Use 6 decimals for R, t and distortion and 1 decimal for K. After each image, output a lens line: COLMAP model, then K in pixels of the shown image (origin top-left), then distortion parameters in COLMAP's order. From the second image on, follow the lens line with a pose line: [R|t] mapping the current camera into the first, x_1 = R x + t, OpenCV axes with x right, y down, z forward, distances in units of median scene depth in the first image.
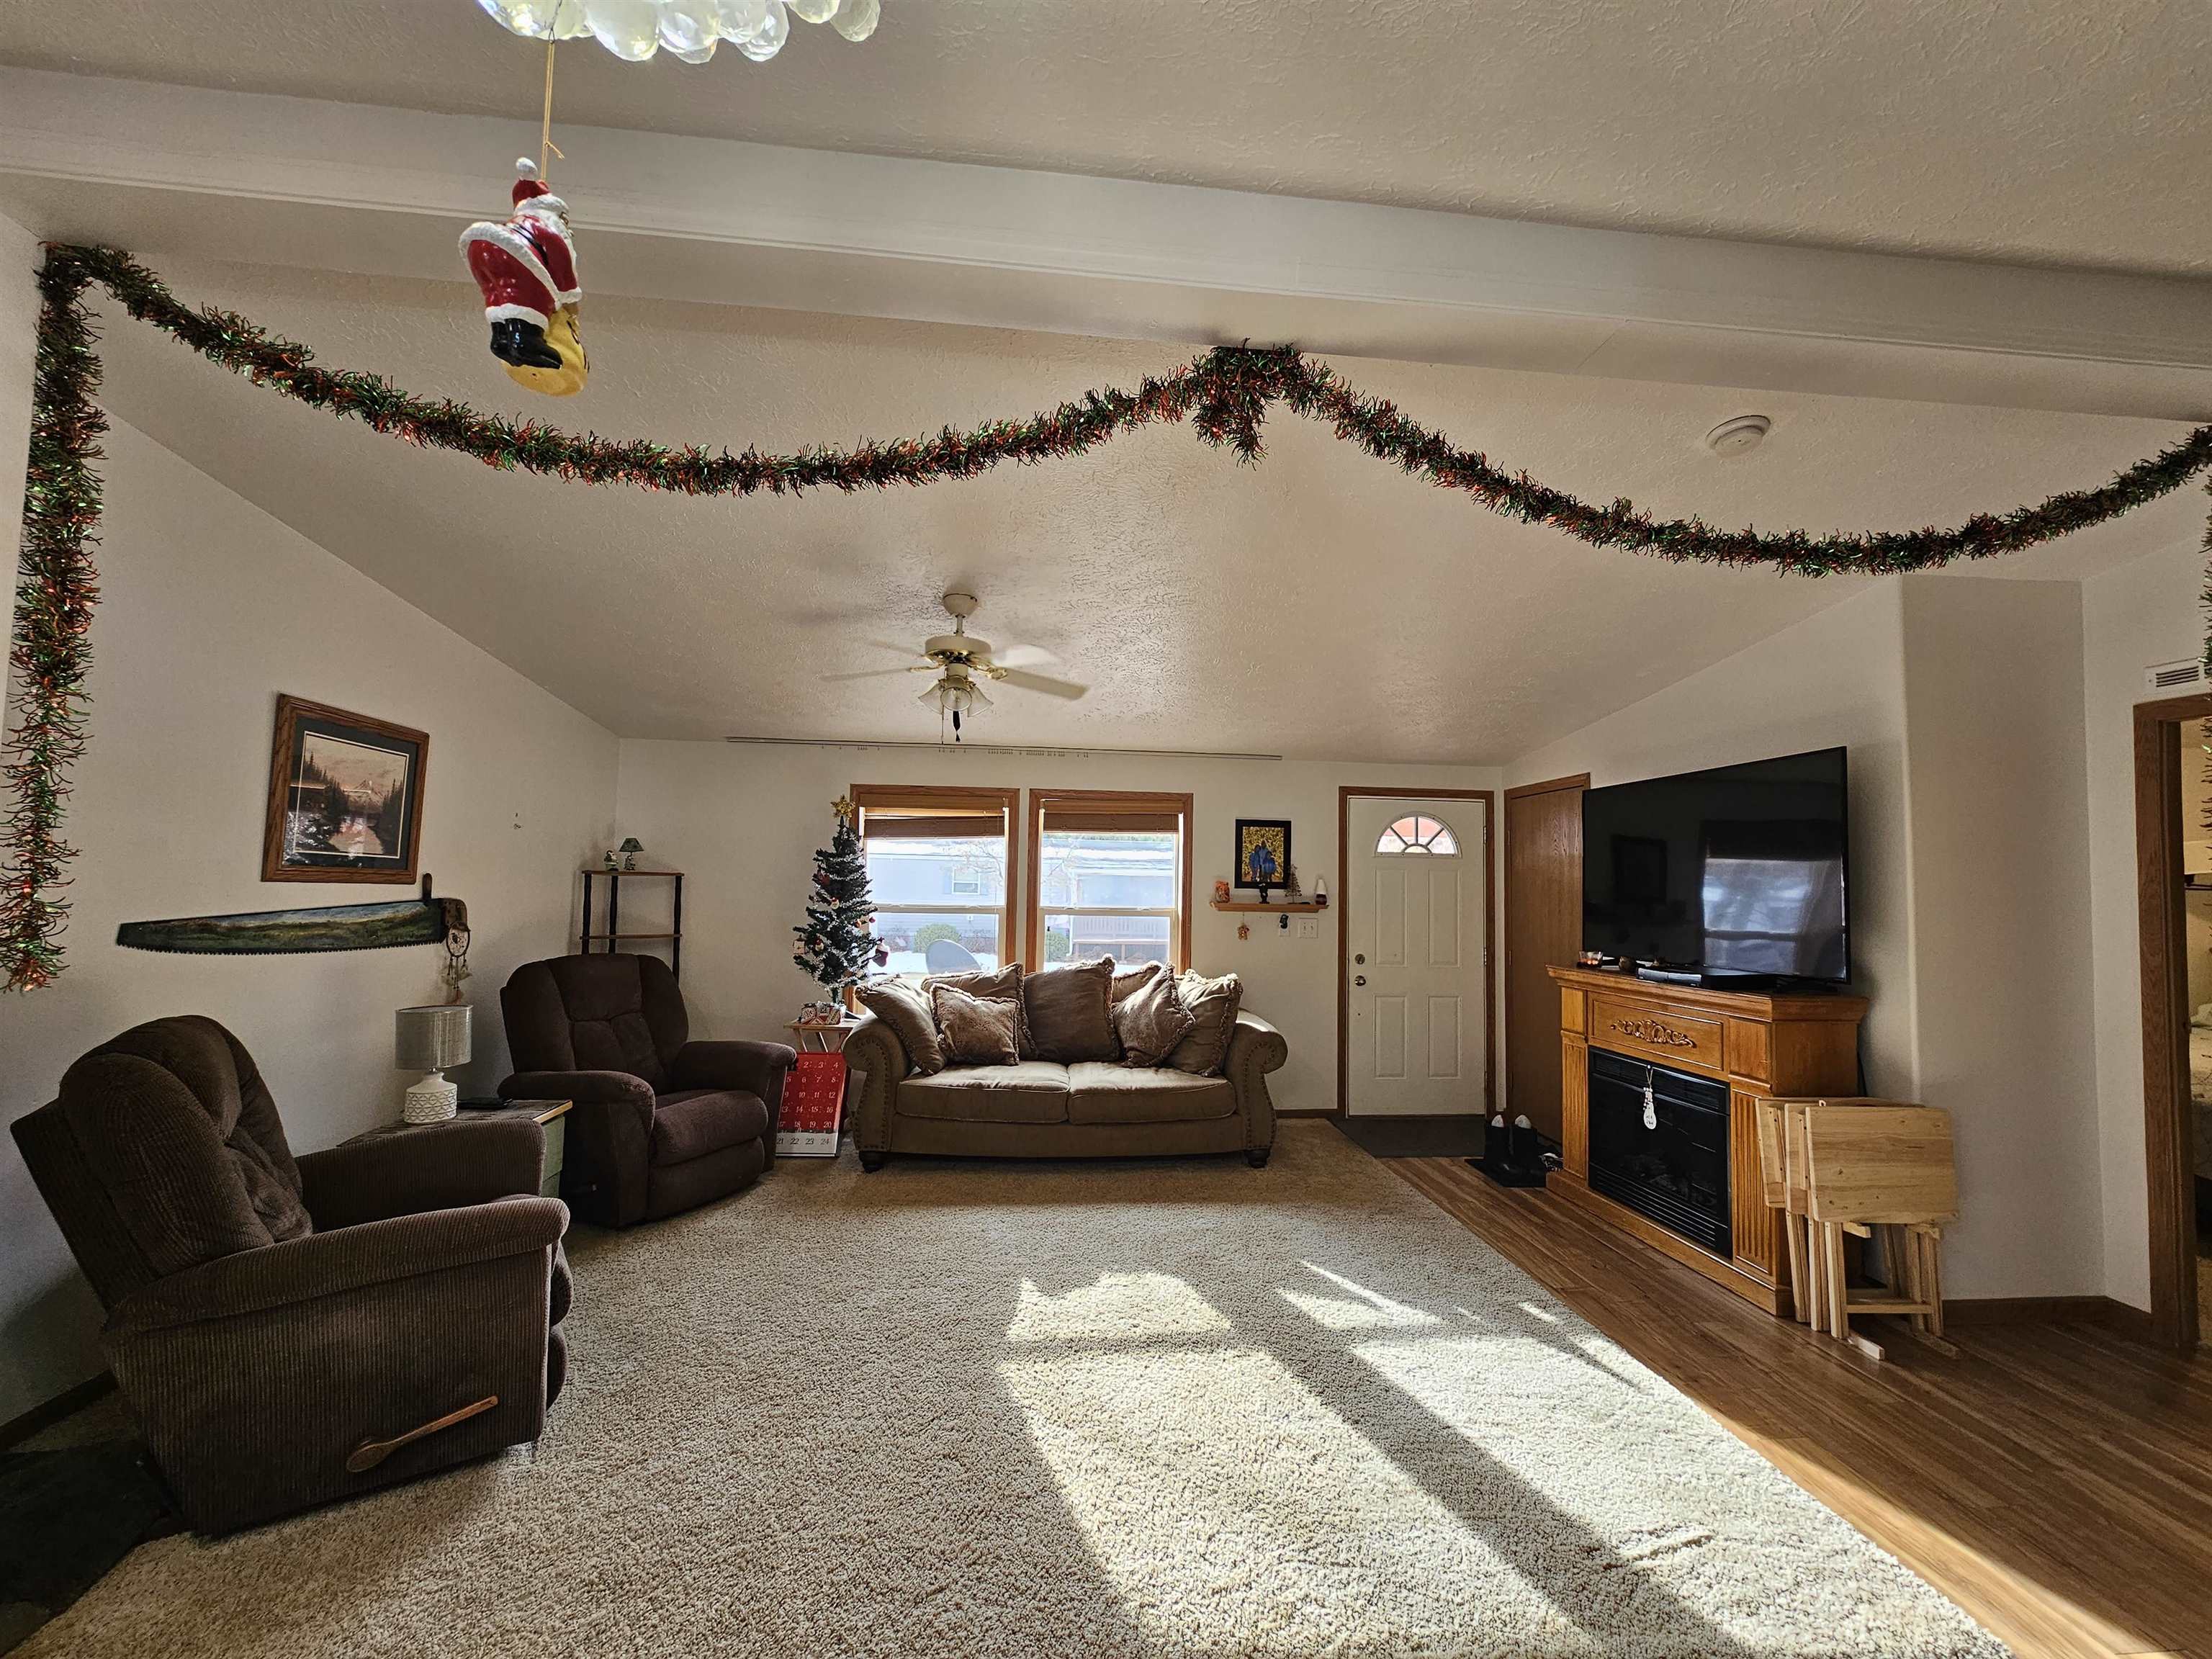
lens RADIAL K [[904.7, 0, 1125.8], [0, 904.7, 837.6], [0, 0, 1]] dist [-0.006092, 0.001949]
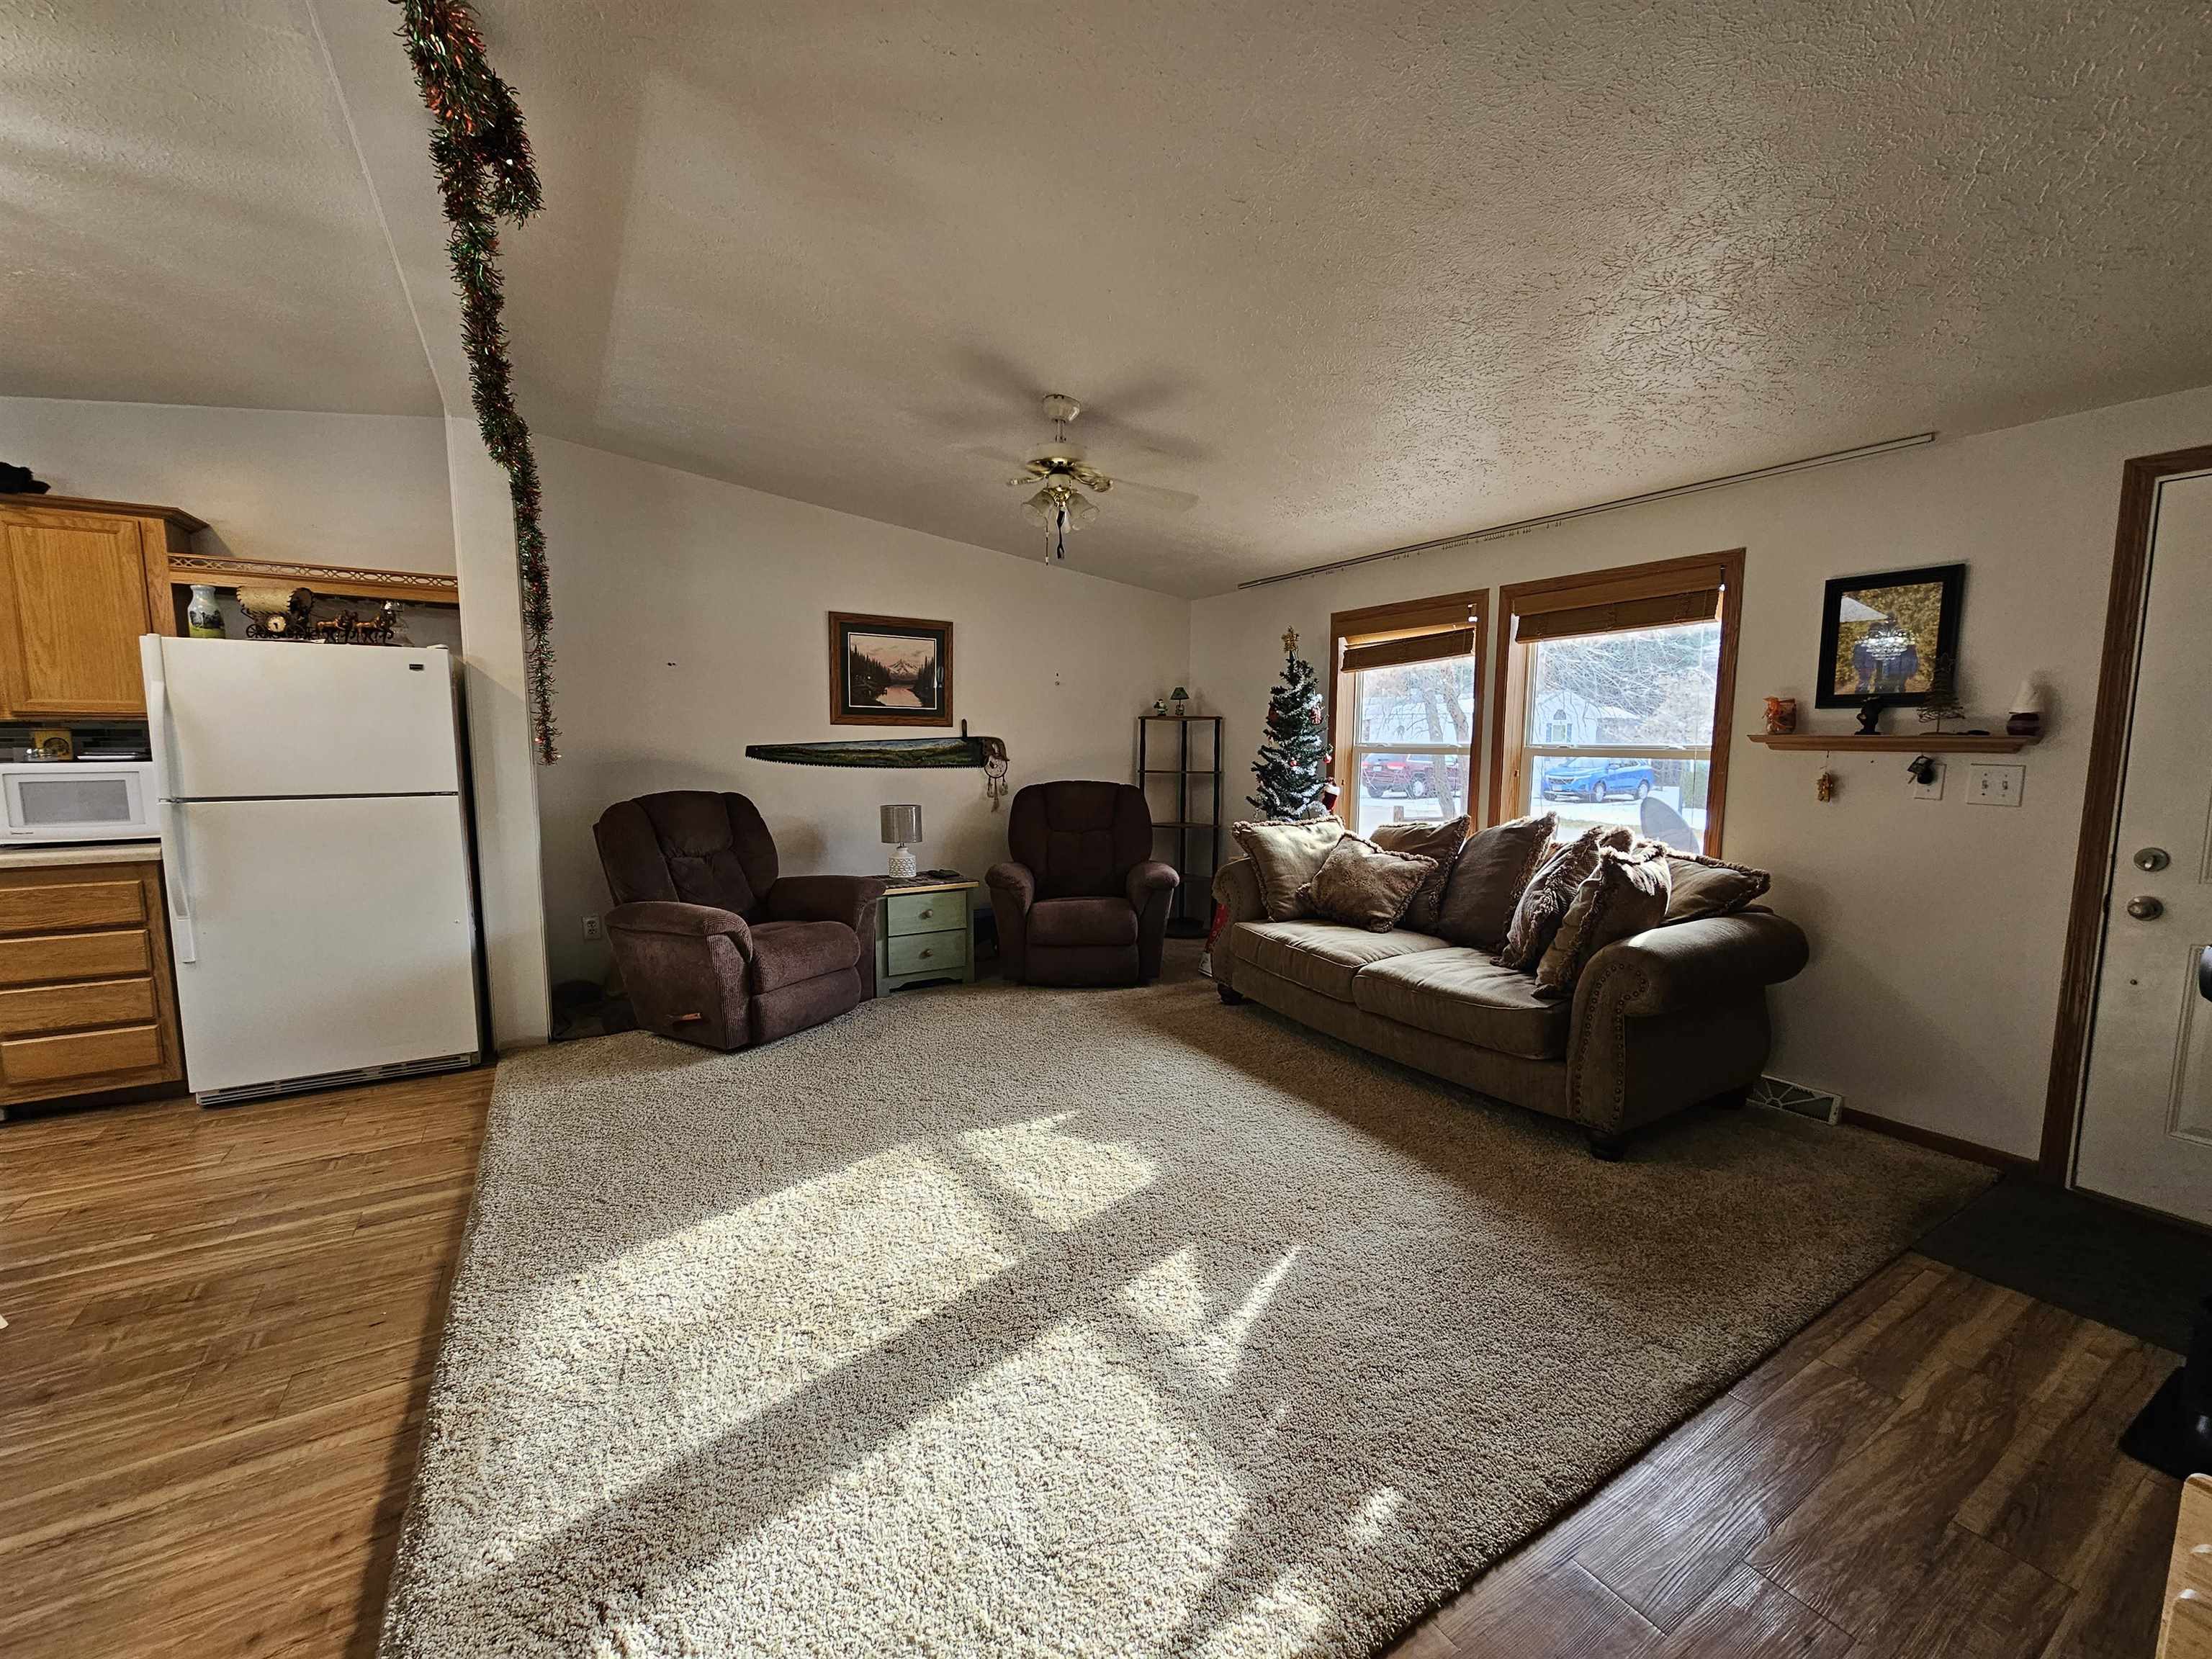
lens RADIAL K [[904.7, 0, 1125.8], [0, 904.7, 837.6], [0, 0, 1]] dist [-0.006092, 0.001949]
pose [[0.439534, 0.082221, -0.894455, 0.557774], [0.054571, 0.991518, 0.117960, 0.058717], [0.896567, -0.100659, 0.431319, 0.479181]]
